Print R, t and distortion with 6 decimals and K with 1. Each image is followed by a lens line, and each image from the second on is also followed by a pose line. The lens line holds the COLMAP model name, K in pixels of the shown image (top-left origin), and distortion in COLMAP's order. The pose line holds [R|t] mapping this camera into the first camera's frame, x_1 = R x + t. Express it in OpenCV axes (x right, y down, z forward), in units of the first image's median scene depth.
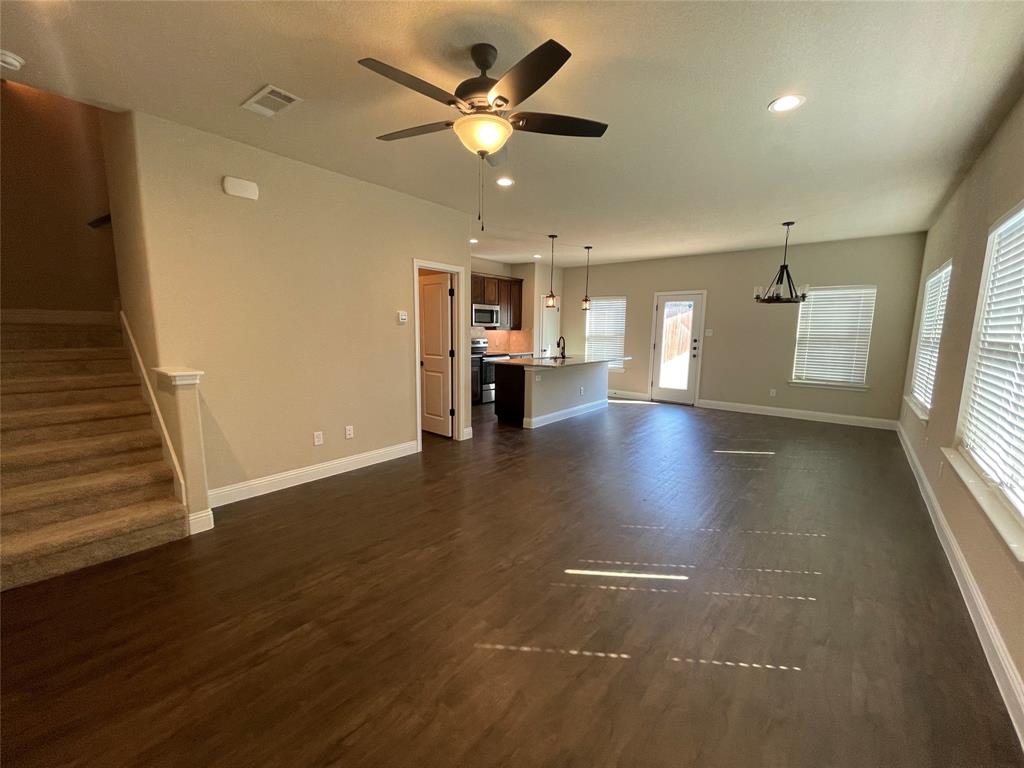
lens RADIAL K [[416.5, 0, 506.2], [0, 416.5, 388.4], [0, 0, 1]] dist [0.000431, 0.000361]
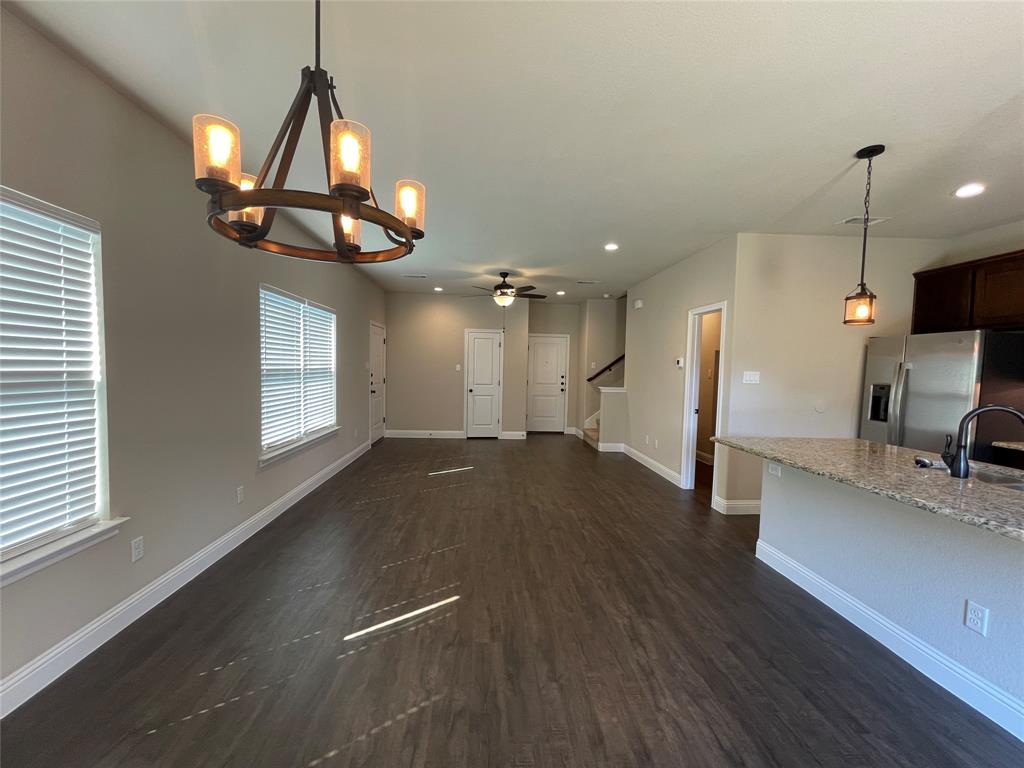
lens RADIAL K [[416.5, 0, 506.2], [0, 416.5, 388.4], [0, 0, 1]] dist [0.000431, 0.000361]
pose [[-0.730938, 0.011178, -0.682352, 0.486255], [-0.124808, 0.980813, 0.149762, -0.115312], [0.670934, 0.194630, -0.715519, 0.819486]]
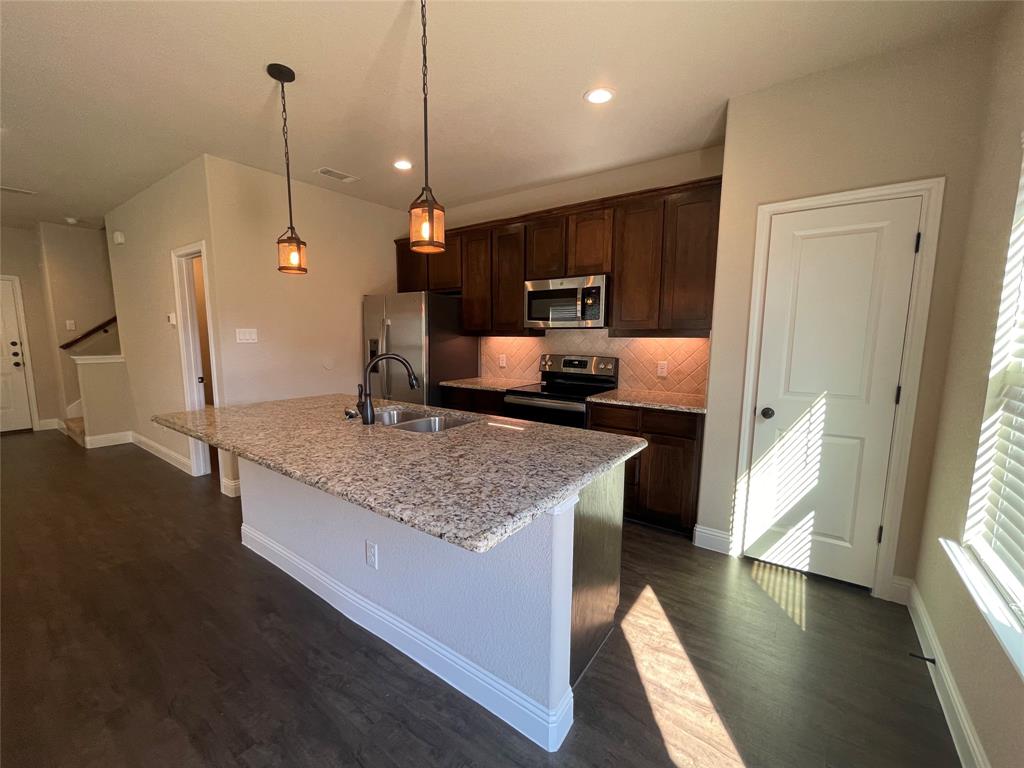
lens RADIAL K [[416.5, 0, 506.2], [0, 416.5, 388.4], [0, 0, 1]] dist [0.000431, 0.000361]
pose [[0.064068, 0.120371, -0.990659, 0.381876], [-0.146843, 0.983030, 0.109947, -0.123298], [0.987083, 0.138427, 0.080657, 0.895152]]
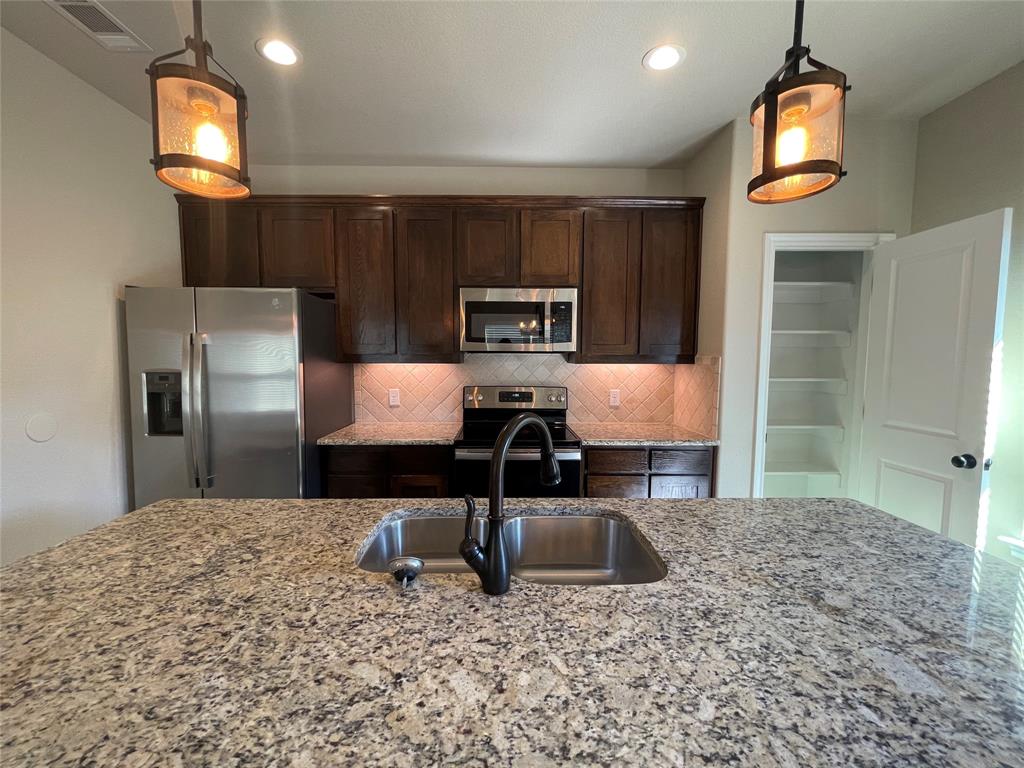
lens RADIAL K [[415.6, 0, 506.3], [0, 415.6, 387.6], [0, 0, 1]] dist [0.001074, -0.000469]
pose [[0.649692, 0.051731, -0.758435, 0.197515], [-0.107175, 0.993950, -0.024014, -0.108907], [0.752604, 0.096887, 0.651306, 0.759415]]
